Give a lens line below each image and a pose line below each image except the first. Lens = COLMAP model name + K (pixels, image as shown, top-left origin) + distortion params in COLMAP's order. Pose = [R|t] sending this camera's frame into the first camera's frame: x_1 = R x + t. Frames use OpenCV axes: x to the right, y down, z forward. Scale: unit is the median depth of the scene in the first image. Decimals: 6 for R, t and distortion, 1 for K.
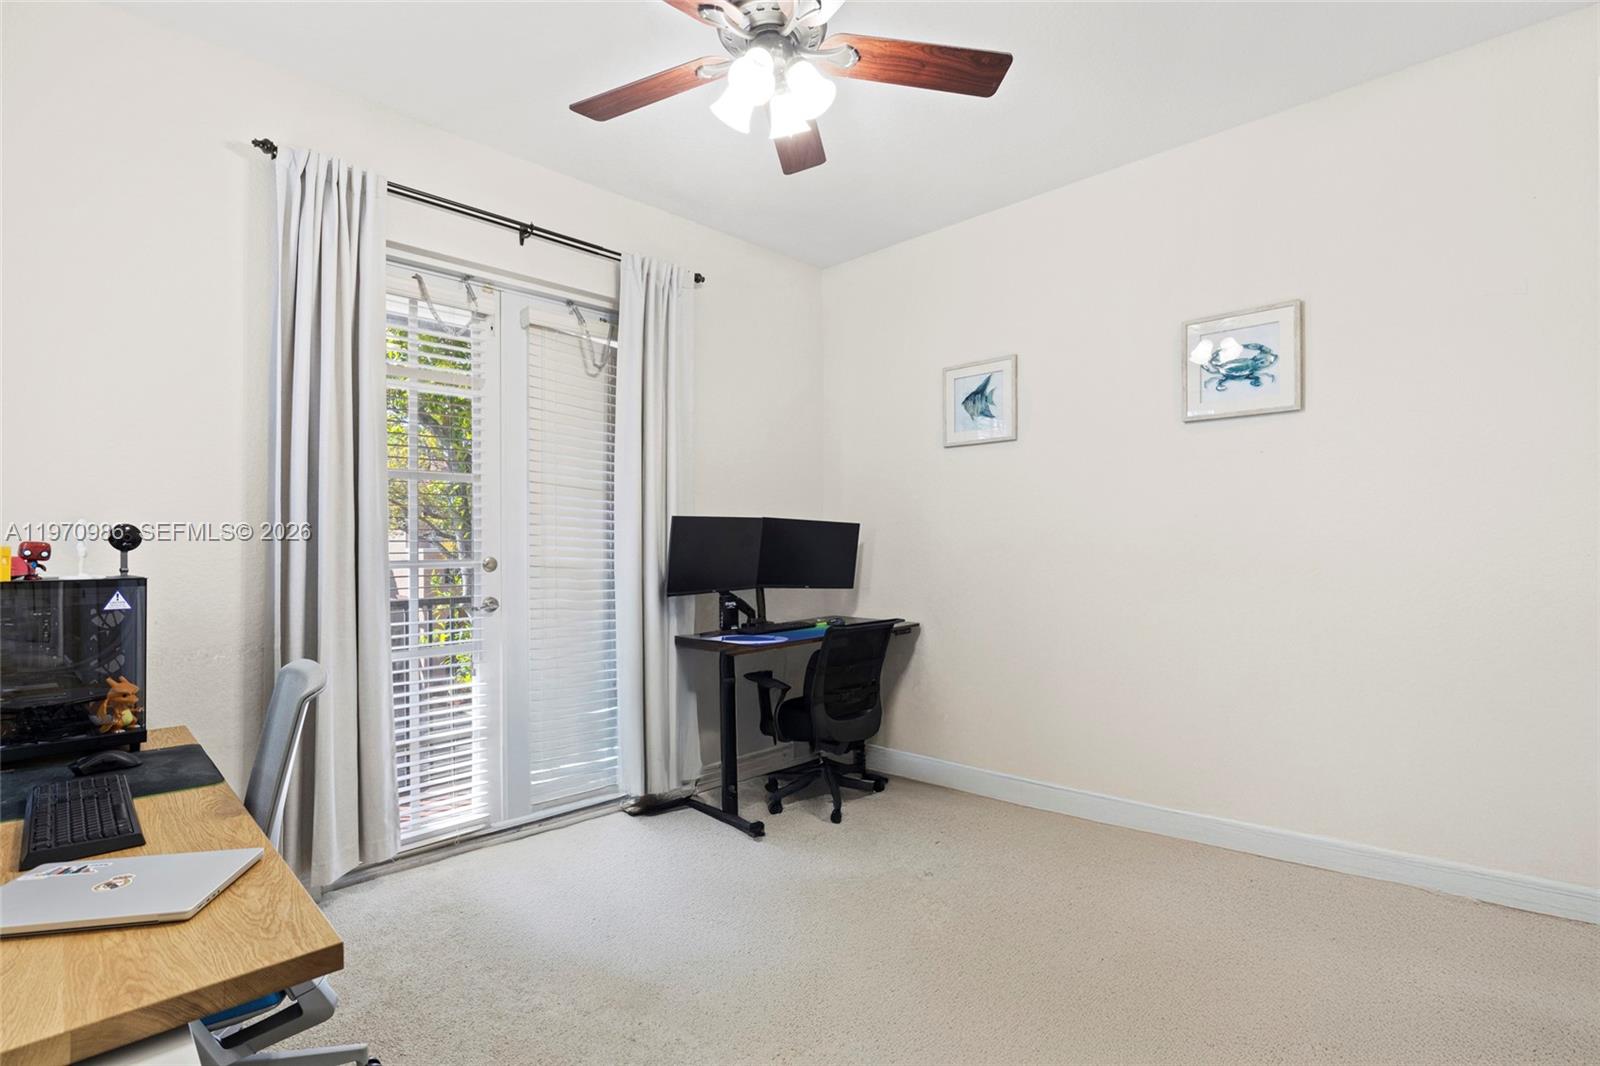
lens RADIAL K [[765.6, 0, 782.6], [0, 765.6, 528.8], [0, 0, 1]] dist [-0.000463, 0.000108]
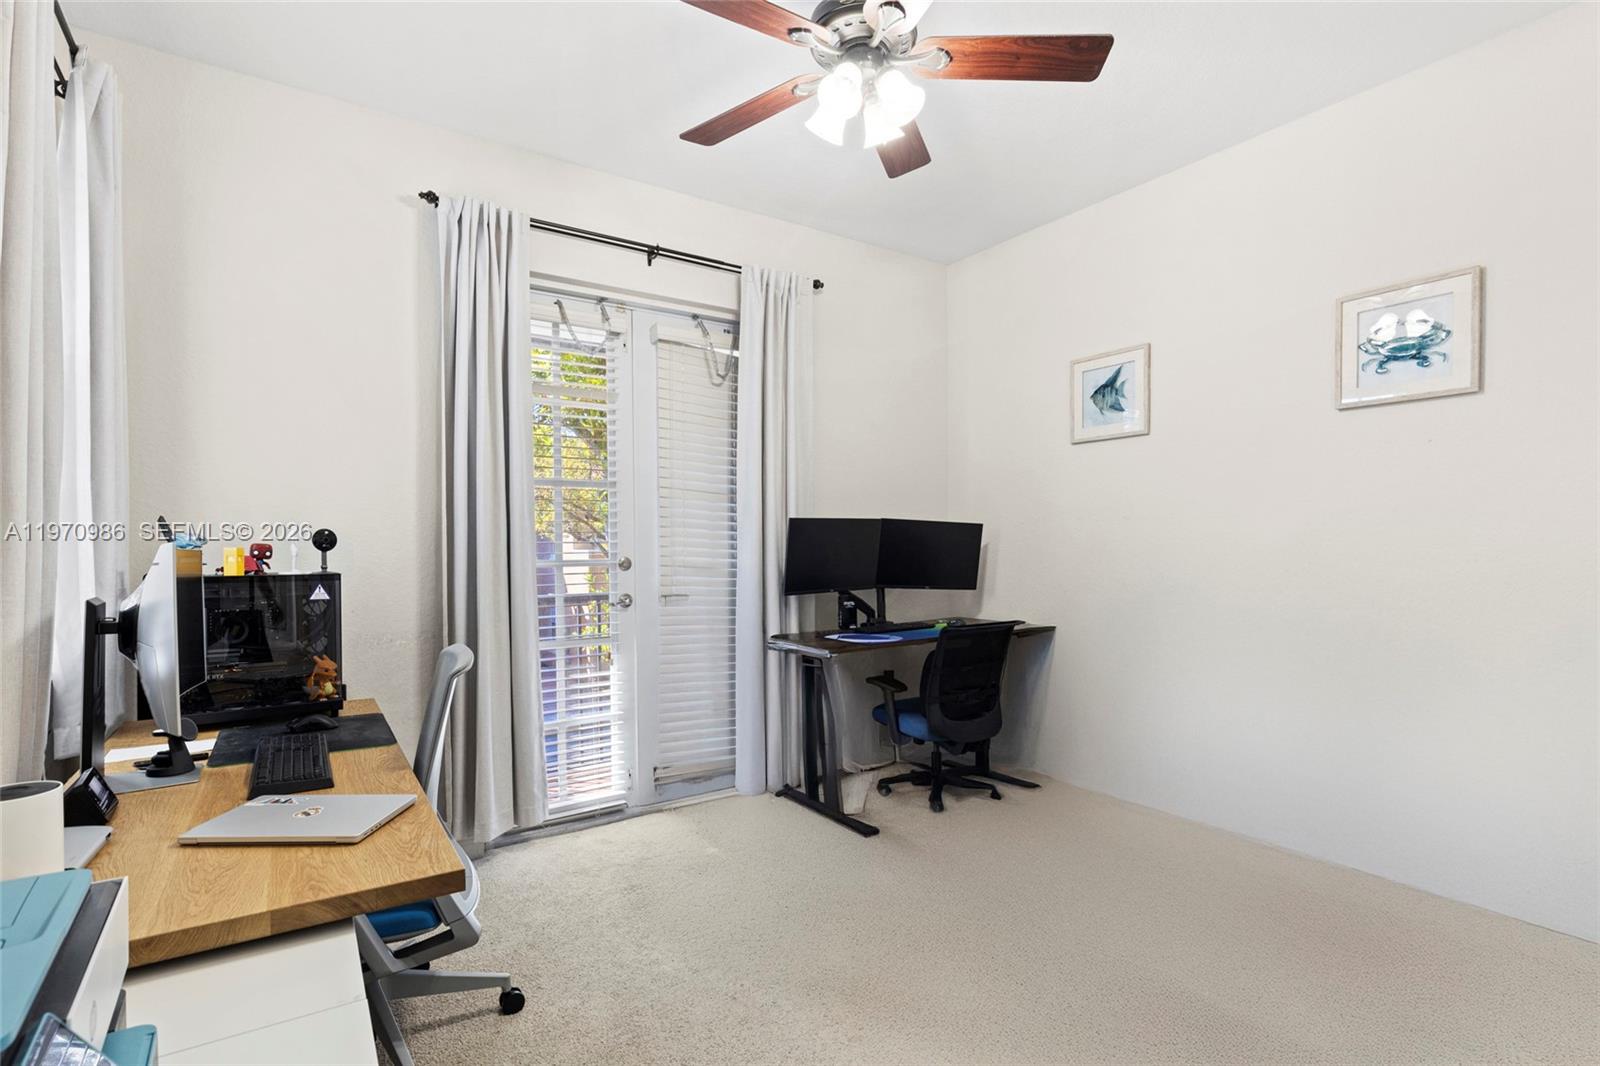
lens RADIAL K [[765.6, 0, 772.2], [0, 765.6, 547.8], [0, 0, 1]] dist [-0.000463, 0.000108]
pose [[0.980413, -0.001146, -0.196951, 0.047666], [0.005685, 0.999731, 0.022484, 0.000351], [0.196872, -0.023163, 0.980155, -0.029657]]
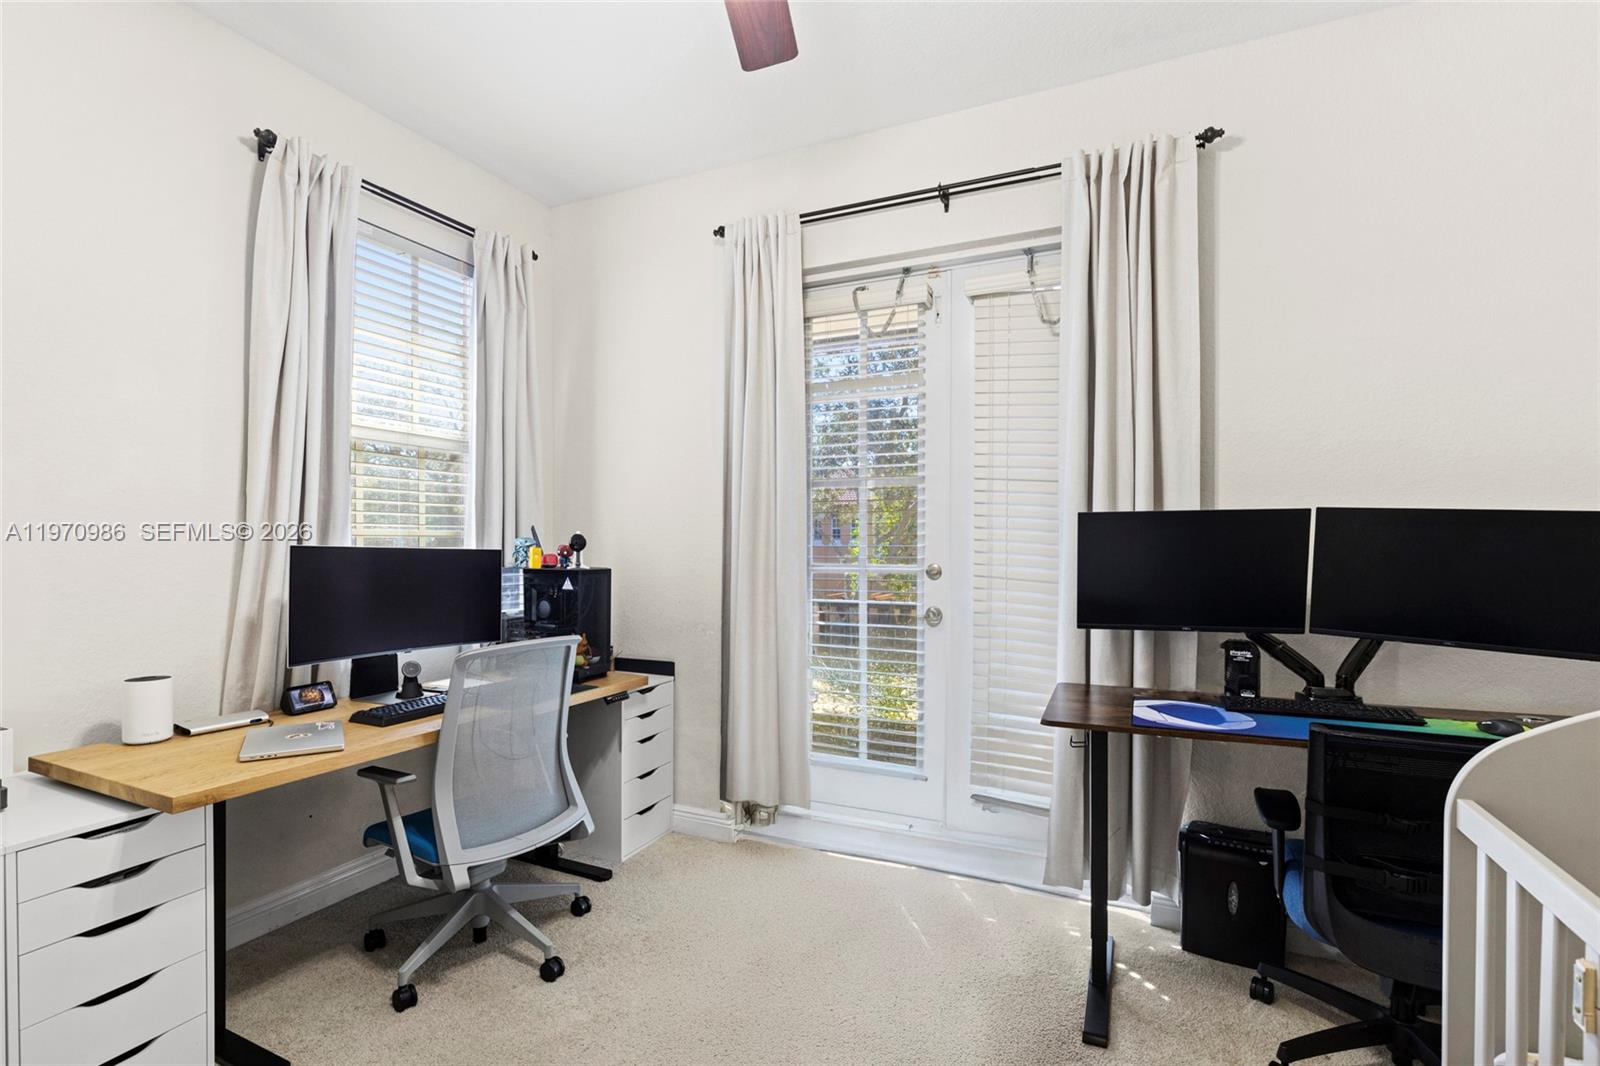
lens RADIAL K [[765.6, 0, 798.8], [0, 765.6, 540.3], [0, 0, 1]] dist [-0.000463, 0.000108]
pose [[0.350162, 0.003993, -0.936681, 0.551356], [0.010498, 0.999911, 0.008187, -0.001217], [0.936630, -0.012700, 0.350089, 0.679502]]
